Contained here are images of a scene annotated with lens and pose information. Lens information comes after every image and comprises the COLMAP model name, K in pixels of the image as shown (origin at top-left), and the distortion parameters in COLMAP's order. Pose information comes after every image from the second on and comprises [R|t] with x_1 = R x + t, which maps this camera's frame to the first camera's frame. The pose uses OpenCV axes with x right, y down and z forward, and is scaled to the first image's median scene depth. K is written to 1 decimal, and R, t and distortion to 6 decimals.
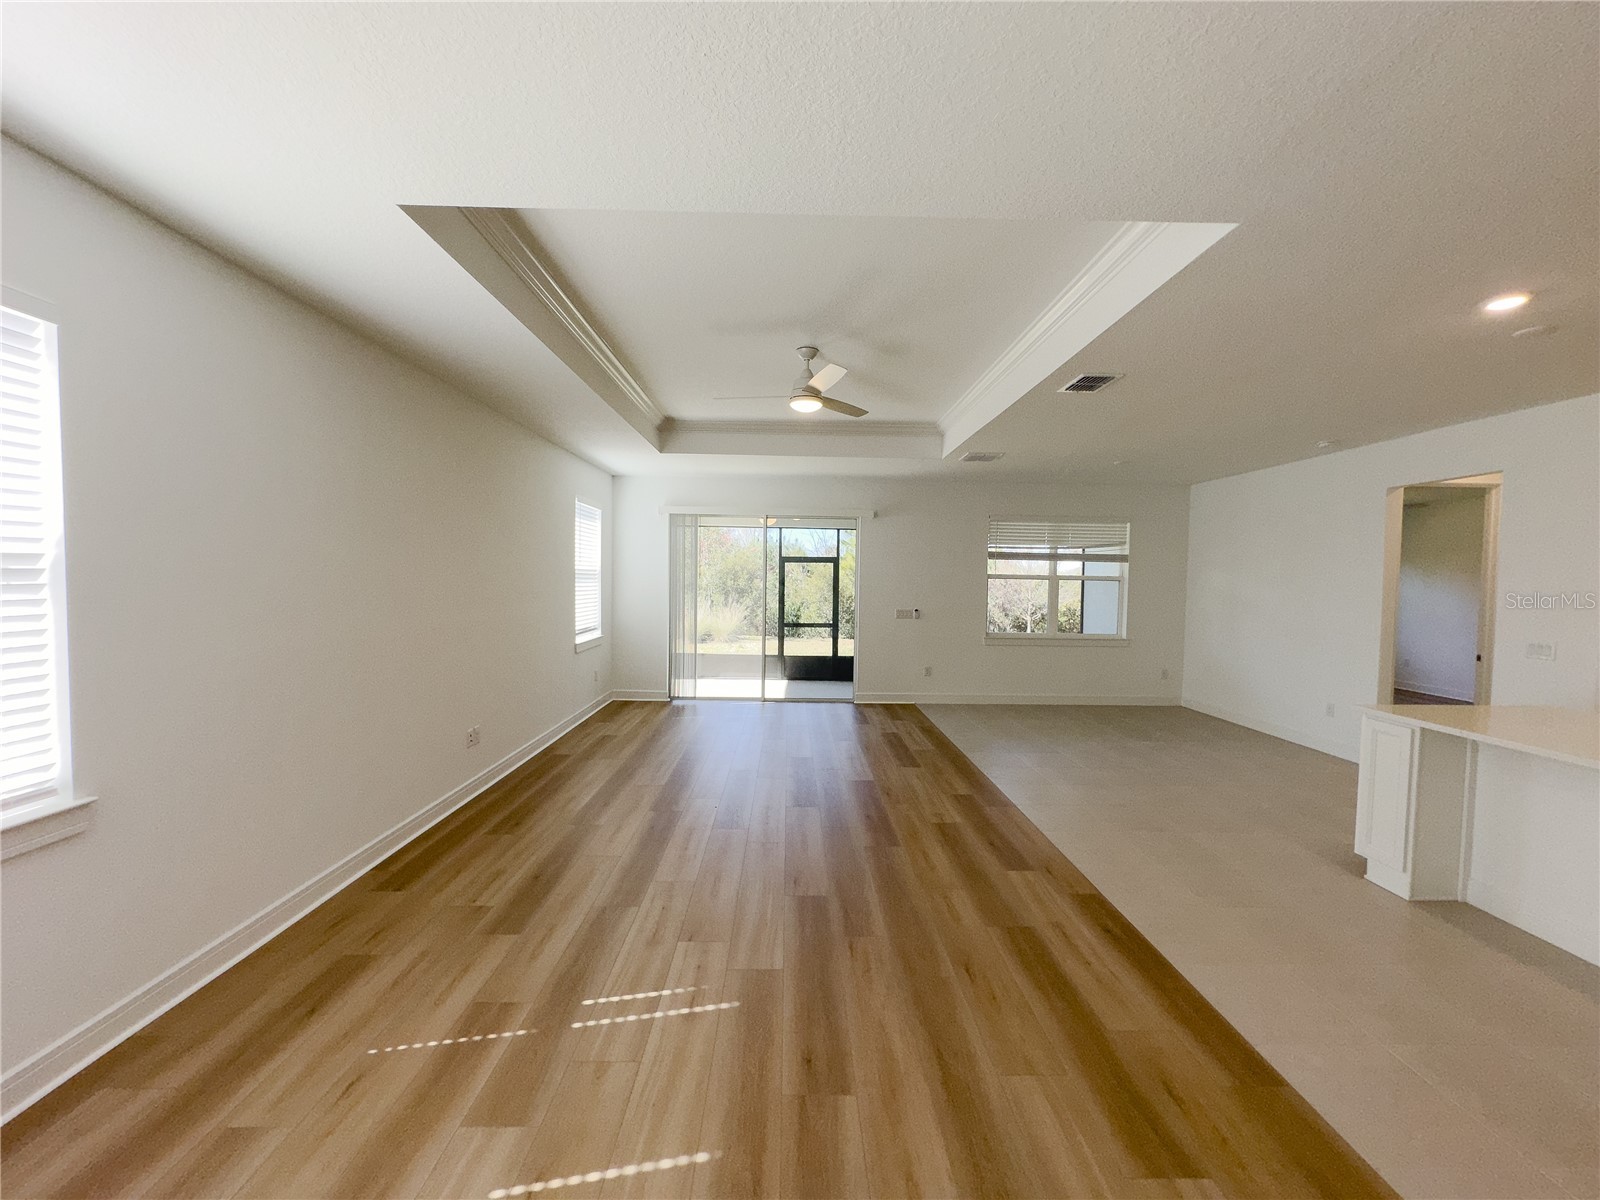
lens RADIAL K [[632.9, 0, 800.0], [0, 632.9, 600.0], [0, 0, 1]] dist [0.000551, 0.000073]
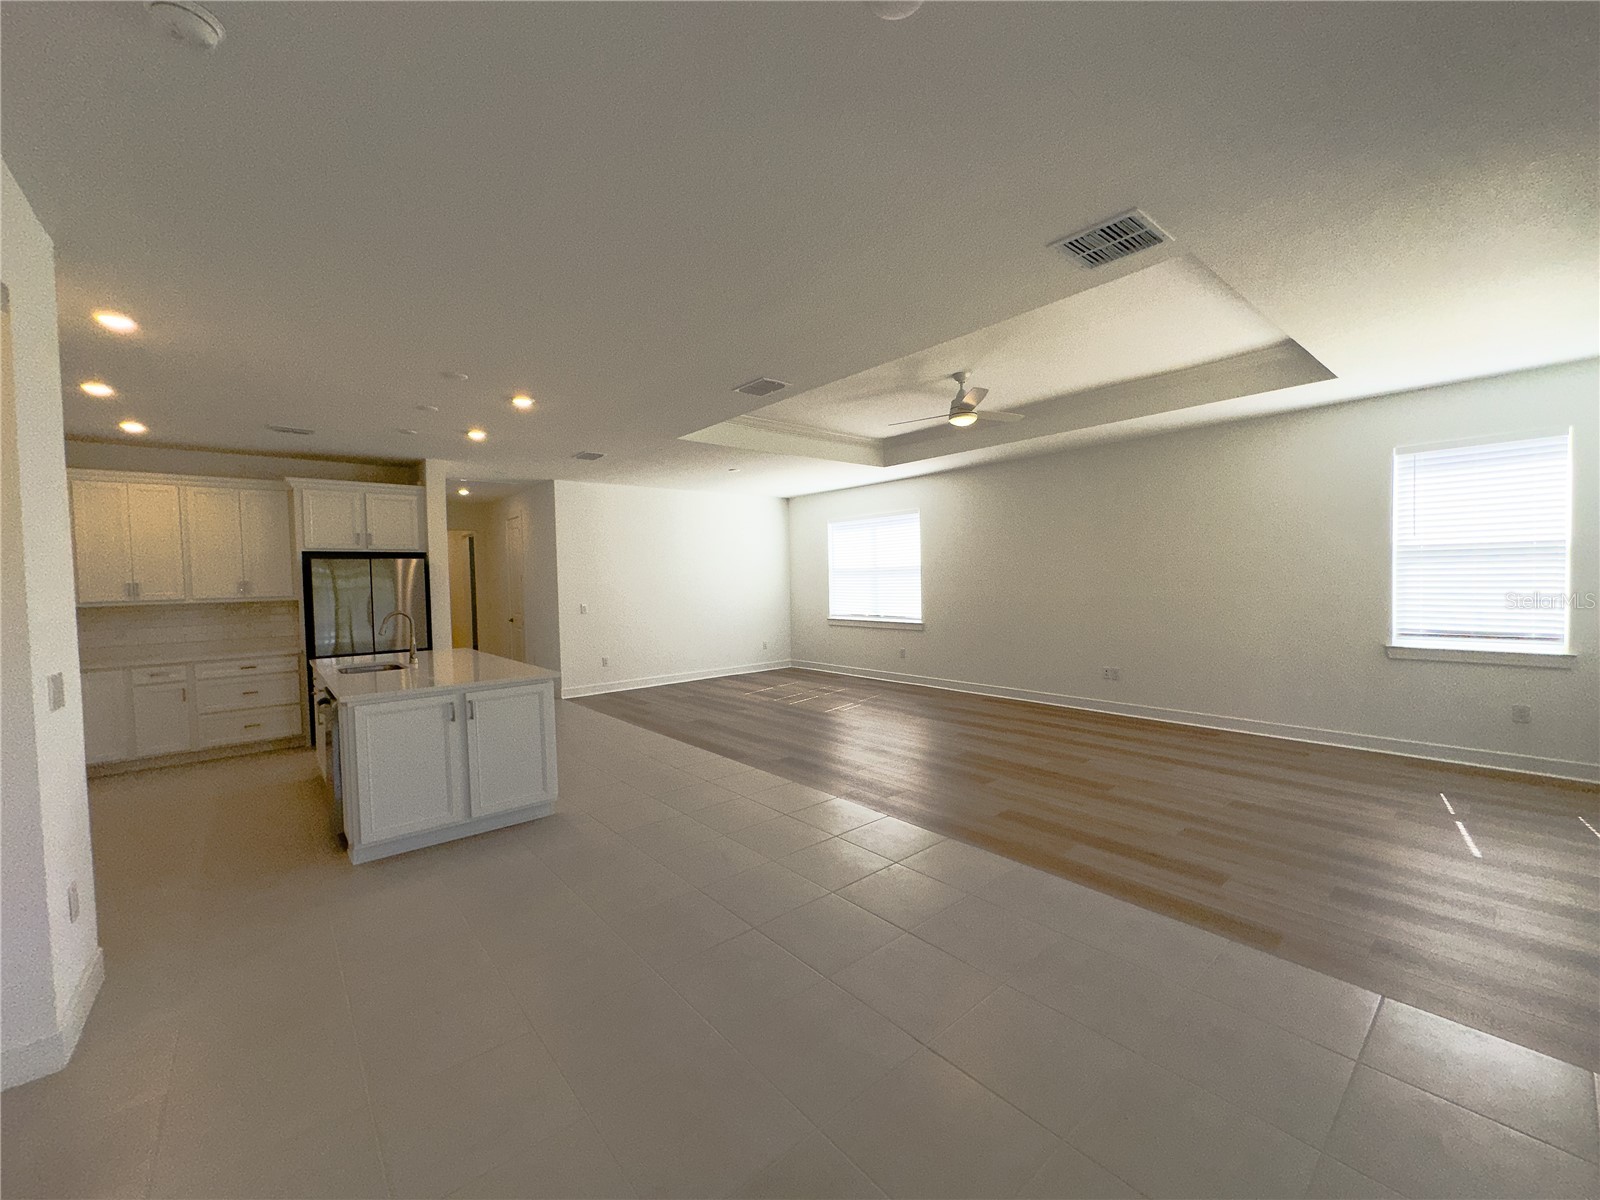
lens RADIAL K [[634.7, 0, 800.0], [0, 634.7, 600.0], [0, 0, 1]] dist [-0.001741, 0.000120]
pose [[-0.772172, 0.026087, -0.634878, 0.573779], [-0.010619, 0.998488, 0.053943, -0.015796], [0.635325, 0.048395, -0.770727, 0.981478]]
